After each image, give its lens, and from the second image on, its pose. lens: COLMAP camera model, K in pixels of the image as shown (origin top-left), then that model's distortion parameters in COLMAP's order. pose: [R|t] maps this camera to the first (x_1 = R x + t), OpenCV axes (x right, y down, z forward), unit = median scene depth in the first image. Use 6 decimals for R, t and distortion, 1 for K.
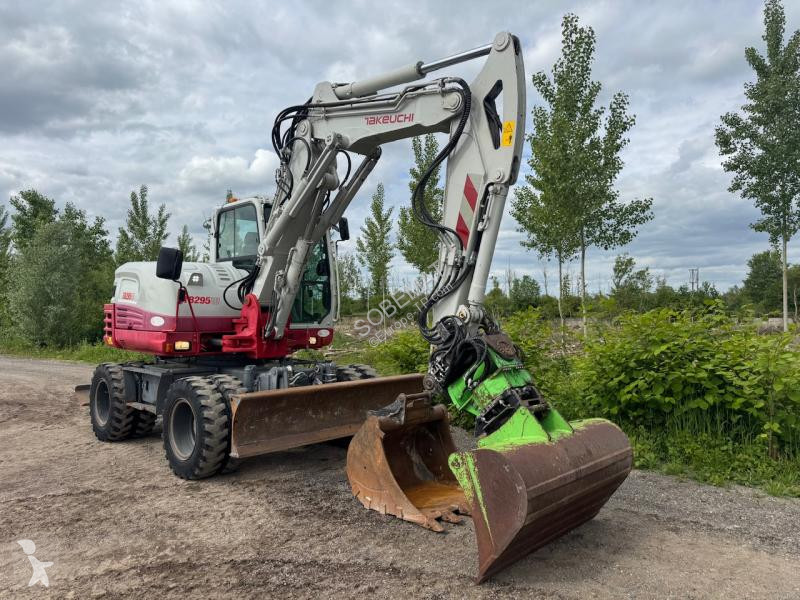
lens RADIAL K [[568.6, 0, 398.0], [0, 568.6, 302.2], [0, 0, 1]] dist [0.071463, -0.088157]
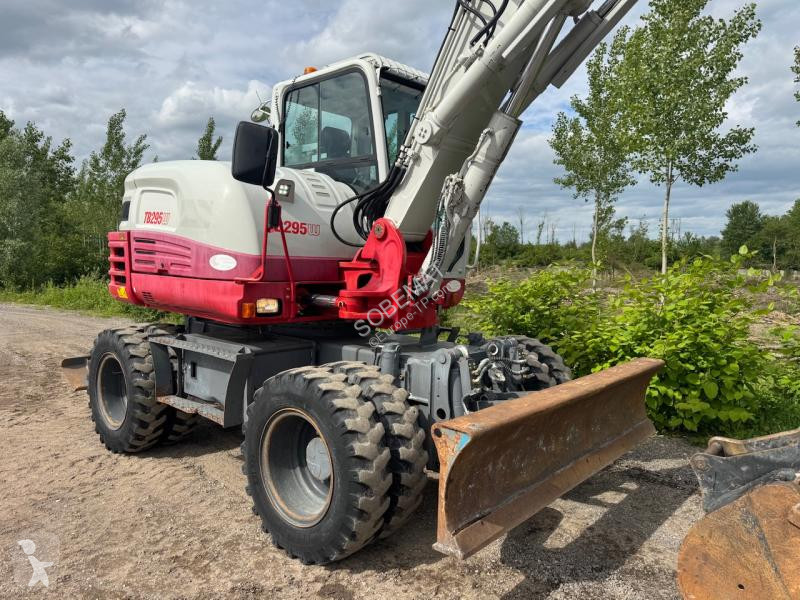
lens RADIAL K [[568.6, 0, 401.2], [0, 568.6, 299.7], [0, 0, 1]] dist [0.071463, -0.088157]
pose [[0.998043, 0.015783, 0.060499, -0.119903], [-0.021273, 0.995605, 0.091201, 0.006303], [-0.058794, -0.092310, 0.993993, 0.185919]]
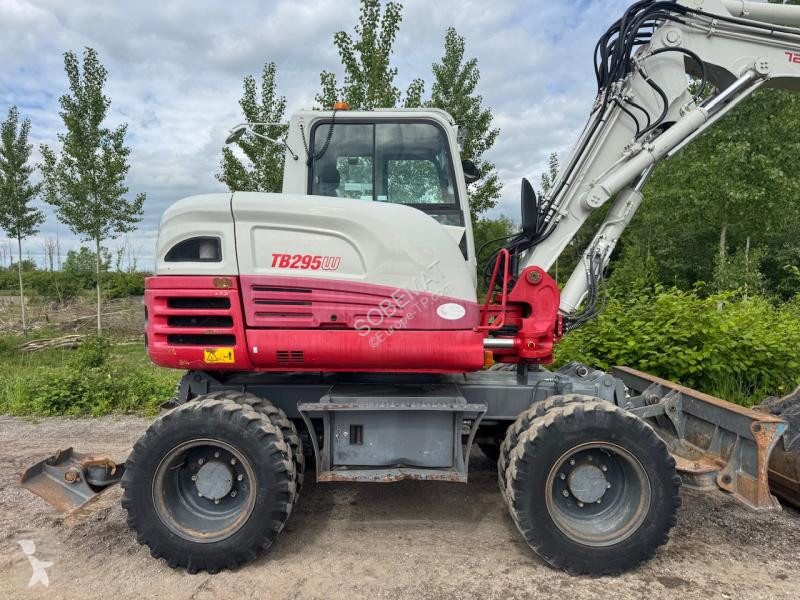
lens RADIAL K [[568.6, 0, 403.0], [0, 568.6, 299.9], [0, 0, 1]] dist [0.071463, -0.088157]
pose [[0.708272, -0.011836, 0.705840, -0.358481], [-0.013895, 0.999432, 0.030702, 0.002658], [-0.705803, -0.031553, 0.707705, 0.281363]]
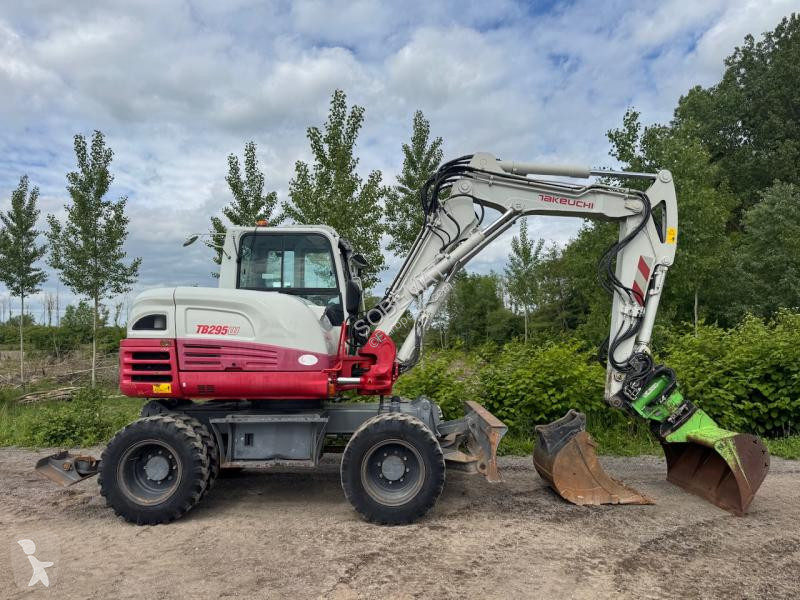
lens RADIAL K [[568.6, 0, 403.0], [0, 568.6, 299.6], [0, 0, 1]] dist [0.071463, -0.088157]
pose [[0.706183, 0.053393, 0.706013, -0.405558], [-0.012229, 0.997924, -0.063236, -0.002778], [-0.707923, 0.036022, 0.705370, 0.117417]]
